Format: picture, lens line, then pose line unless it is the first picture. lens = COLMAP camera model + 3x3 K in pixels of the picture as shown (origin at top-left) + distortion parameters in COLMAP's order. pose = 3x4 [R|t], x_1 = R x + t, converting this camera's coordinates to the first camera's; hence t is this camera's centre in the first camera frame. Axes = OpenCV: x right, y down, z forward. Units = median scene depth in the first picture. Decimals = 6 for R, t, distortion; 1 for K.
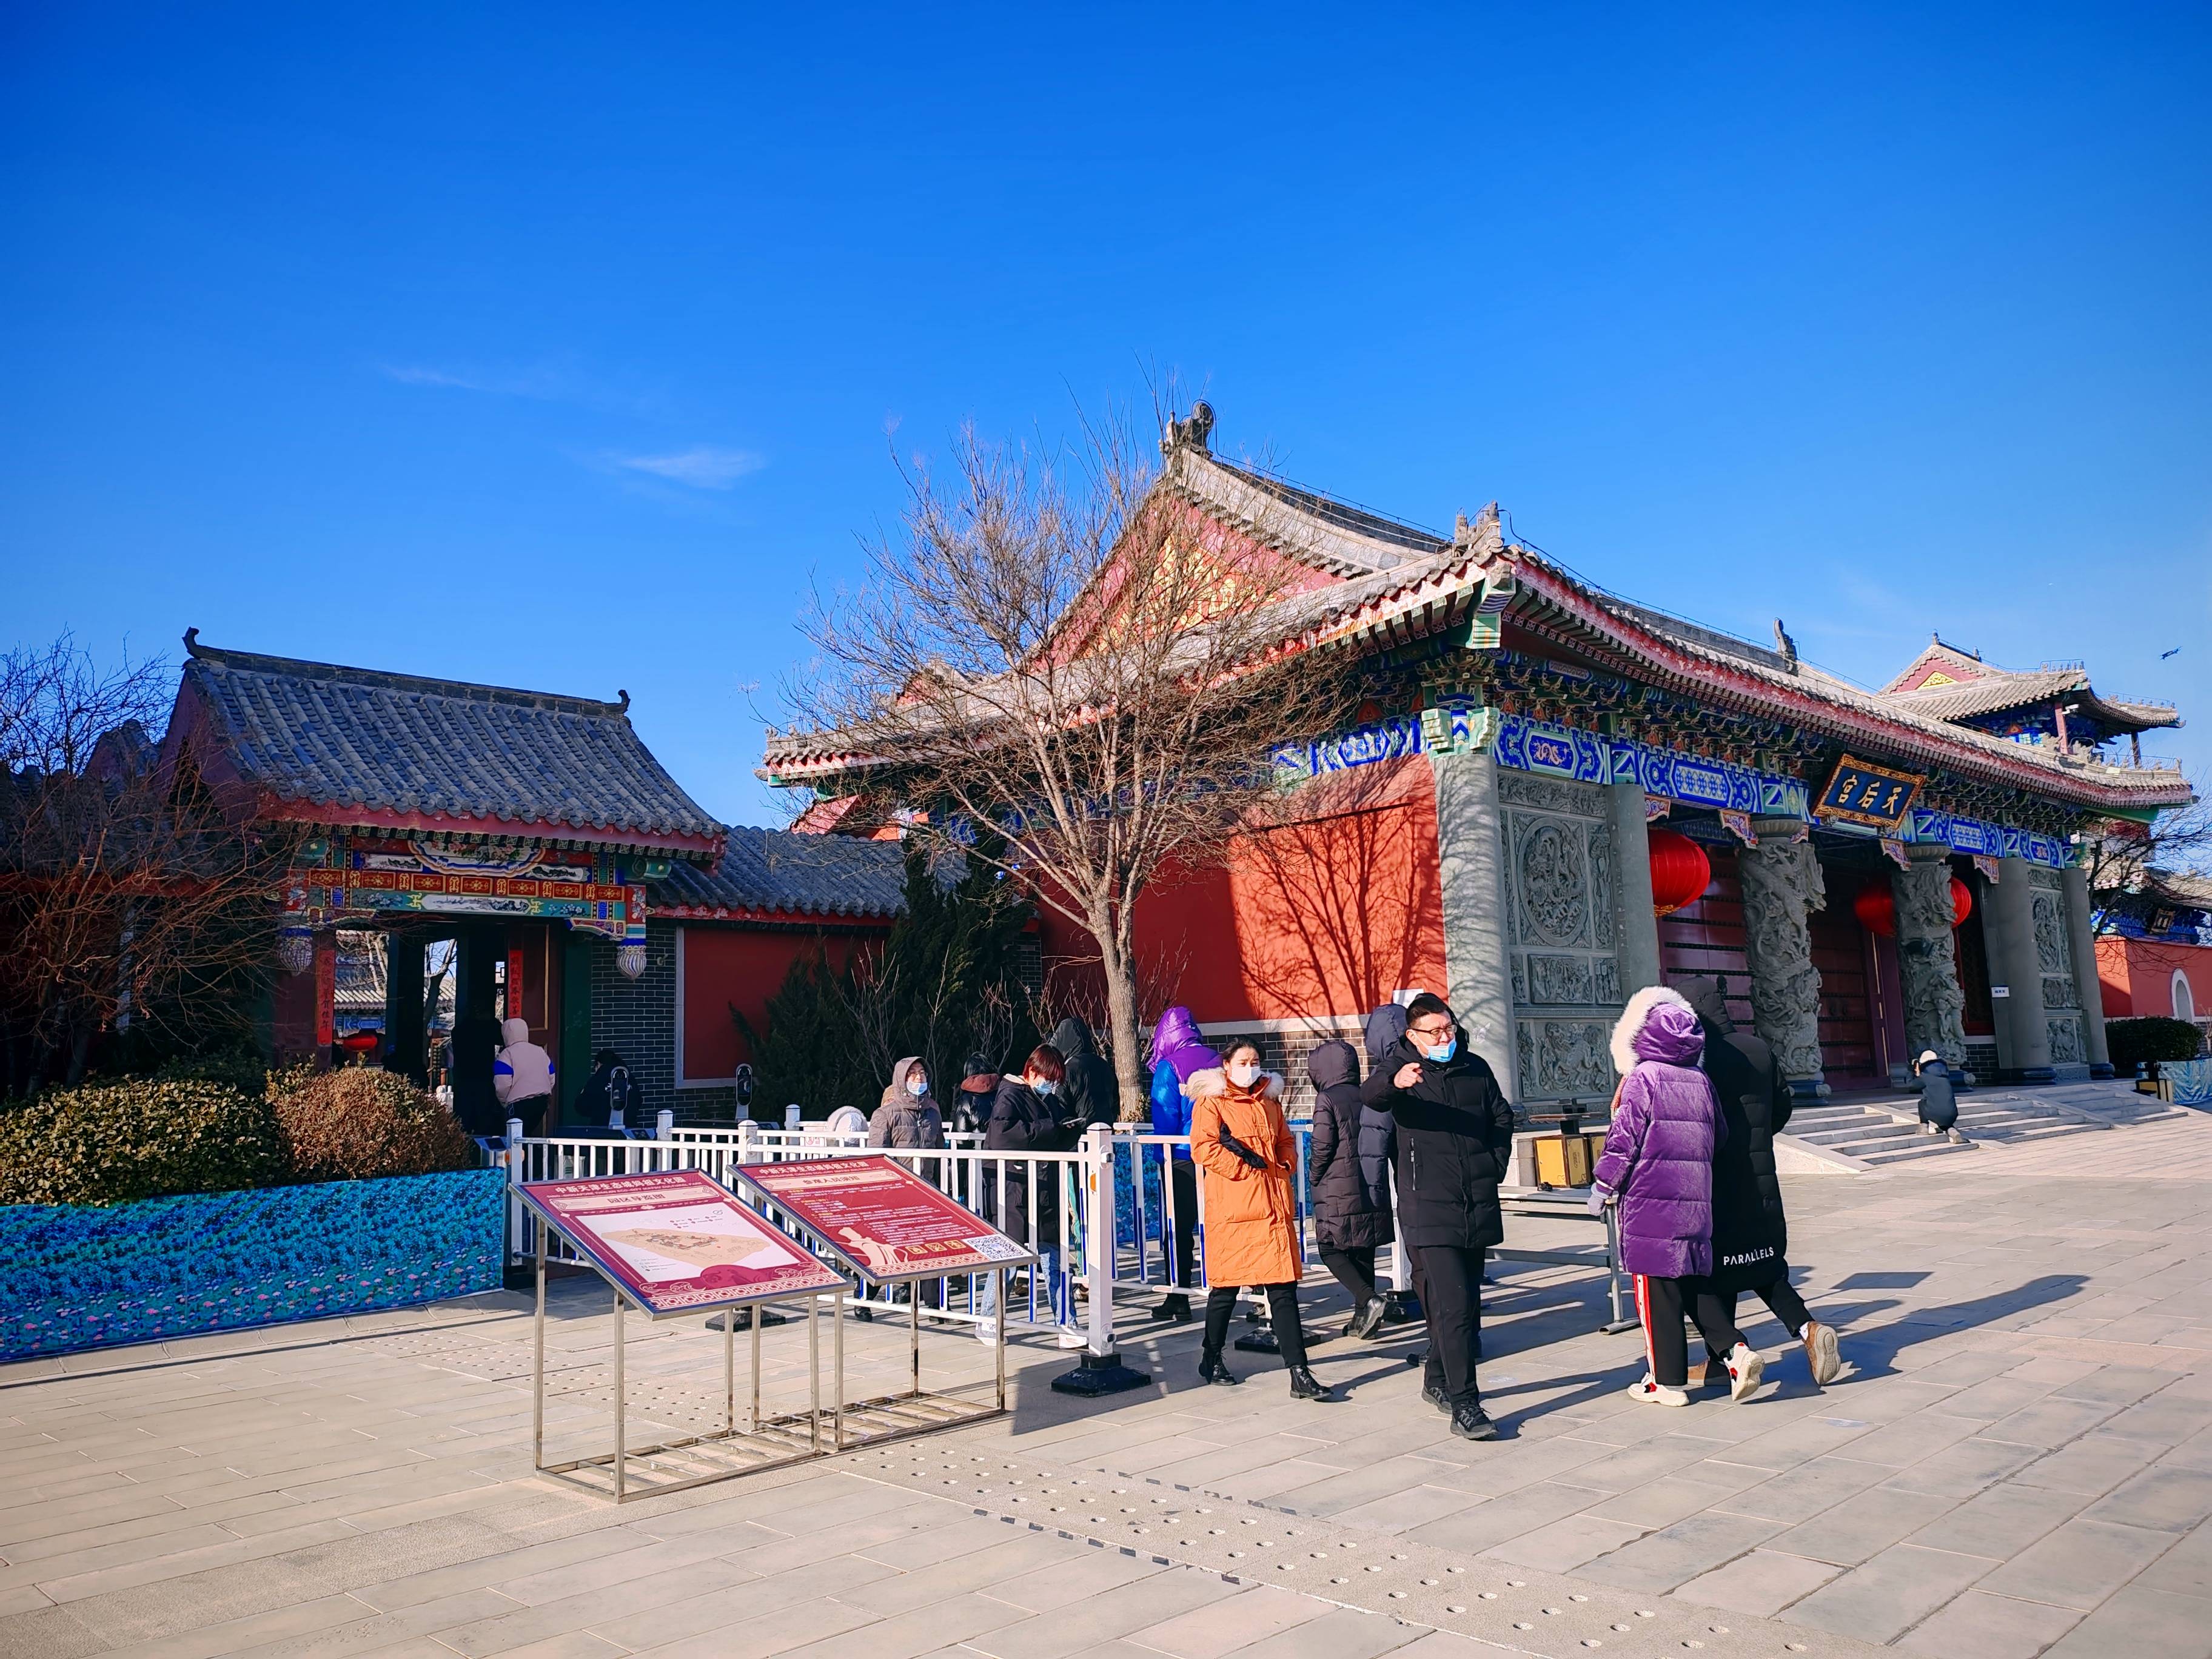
lens RADIAL K [[1656.4, 0, 1116.5], [0, 1656.4, 849.3], [0, 0, 1]] dist [0.026587, -0.011553]
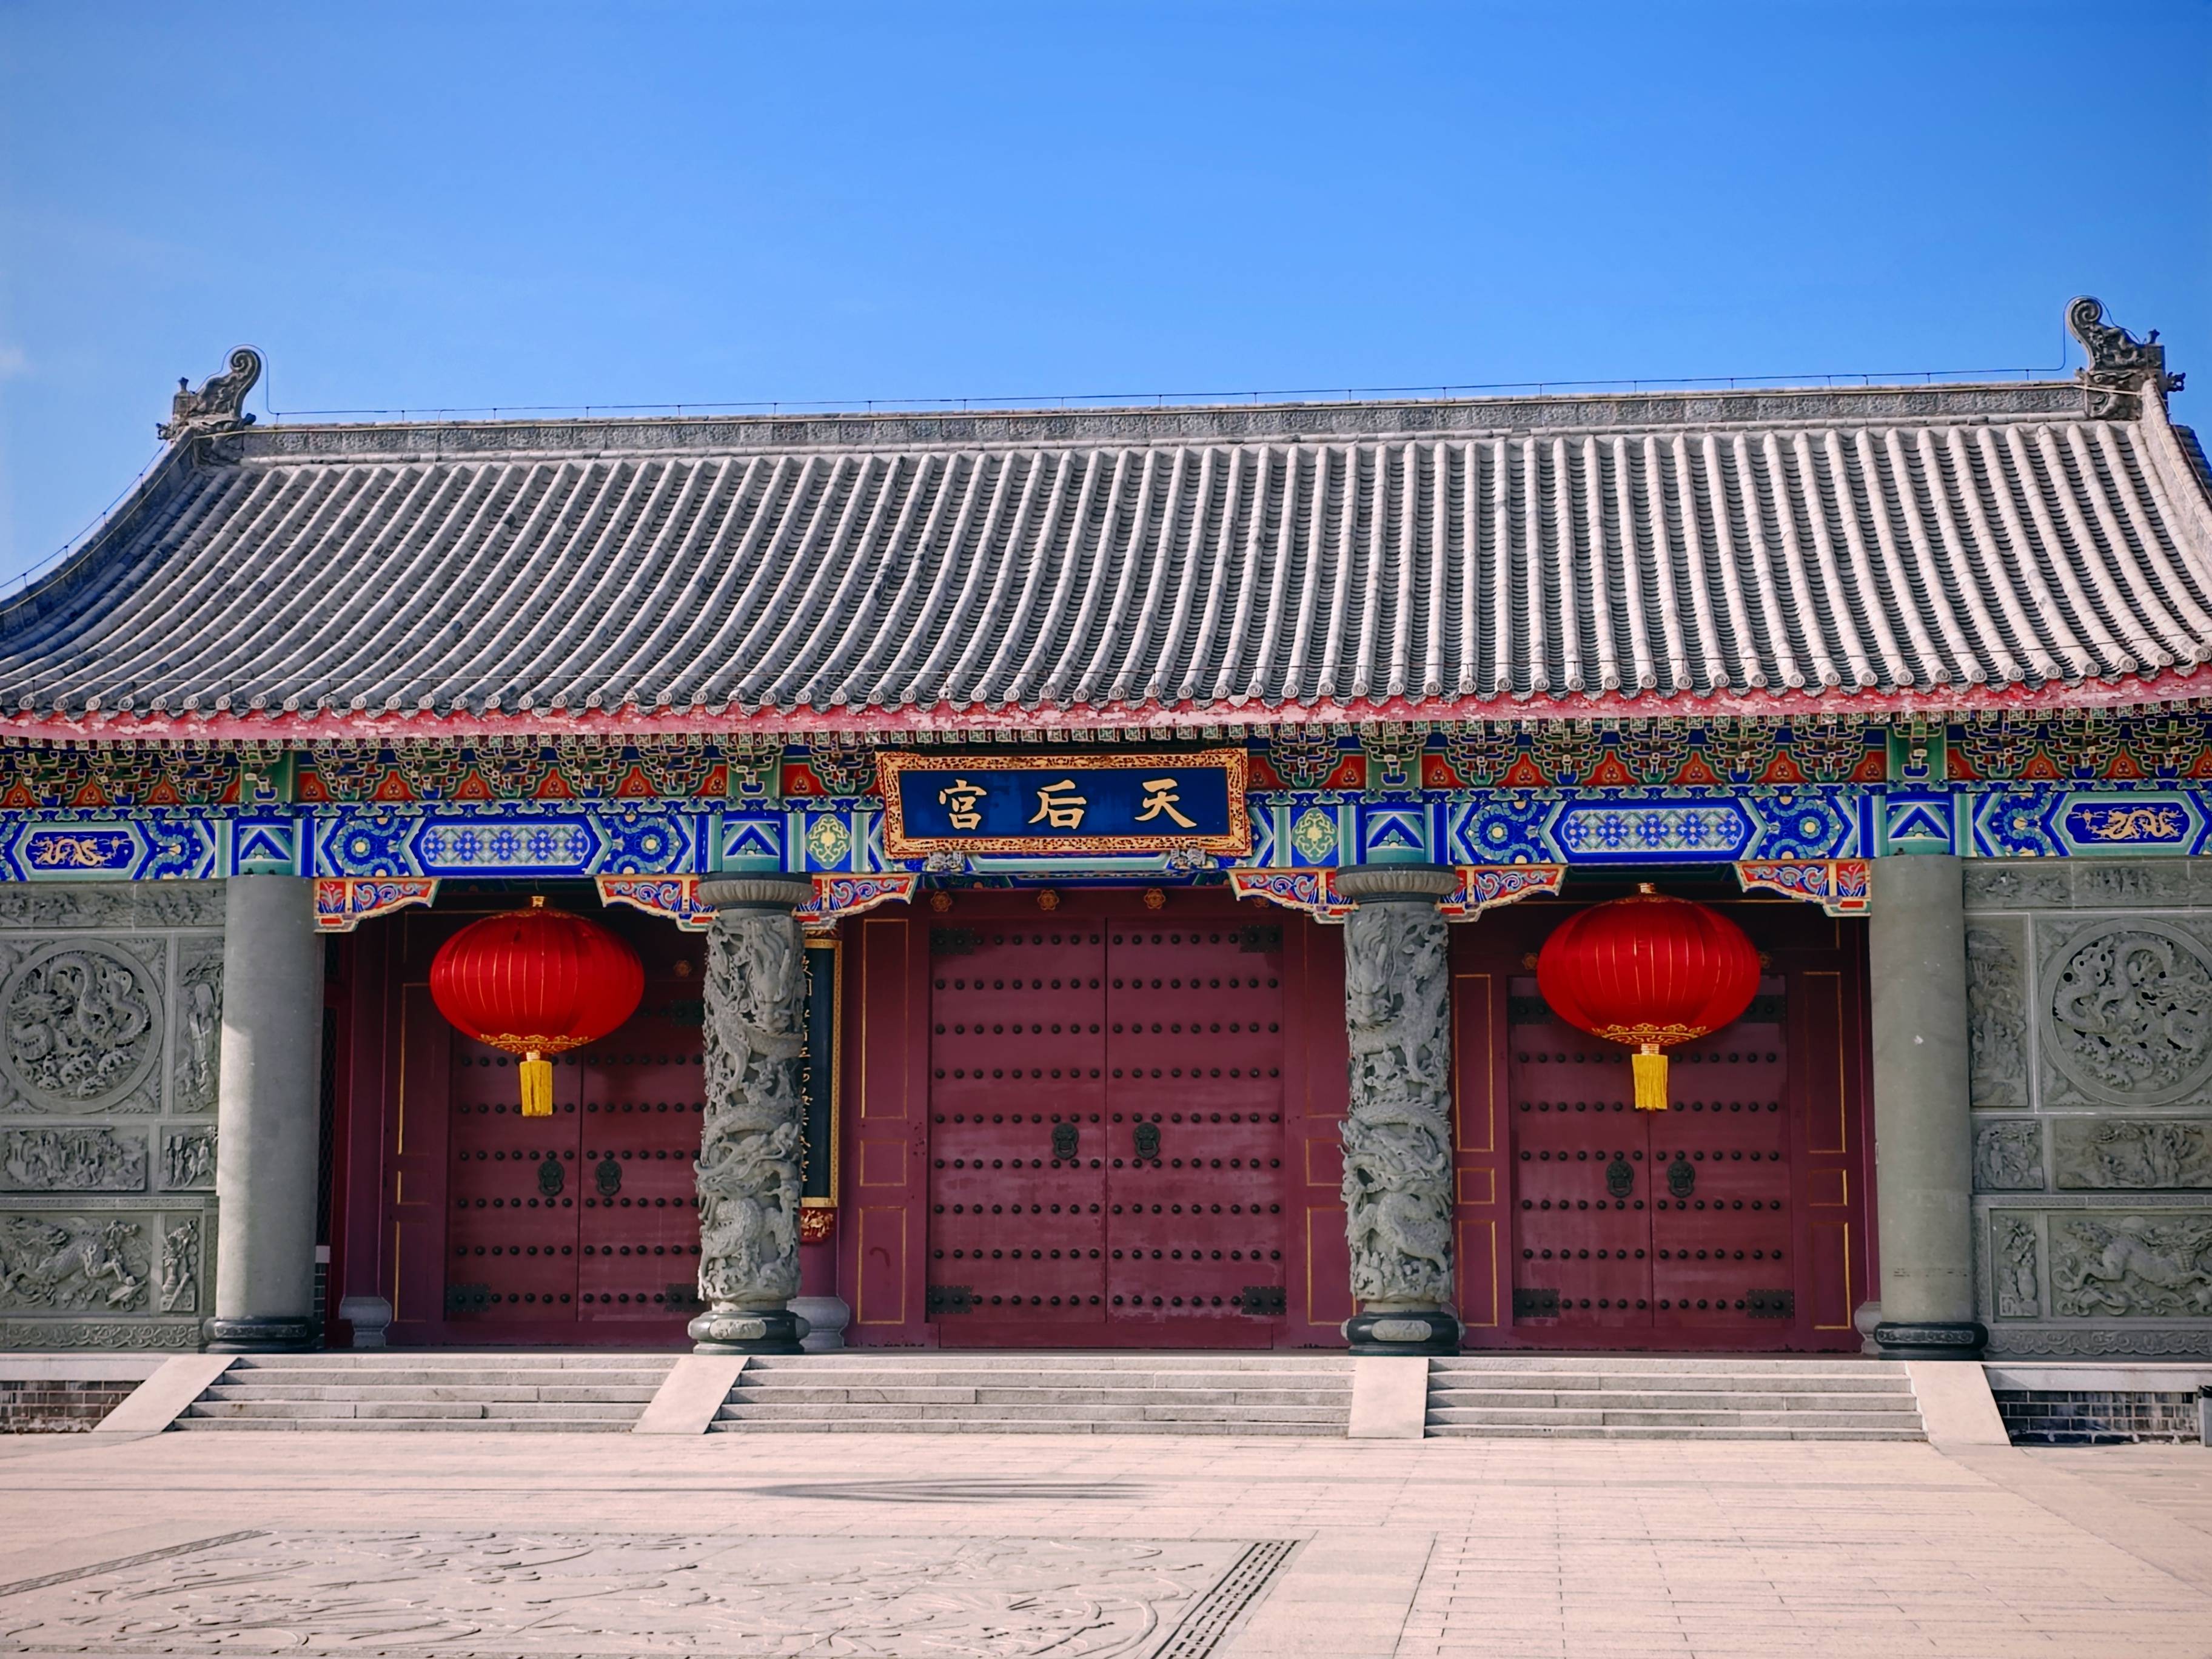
lens RADIAL K [[3553.7, 0, 1092.4], [0, 3553.7, 830.1], [0, 0, 1]] dist [0.088030, 0.000000]
pose [[0.611048, -0.055527, -0.789644, 1.429389], [0.080549, 0.996720, -0.007757, -0.014656], [0.787485, -0.058865, 0.613516, 0.295306]]
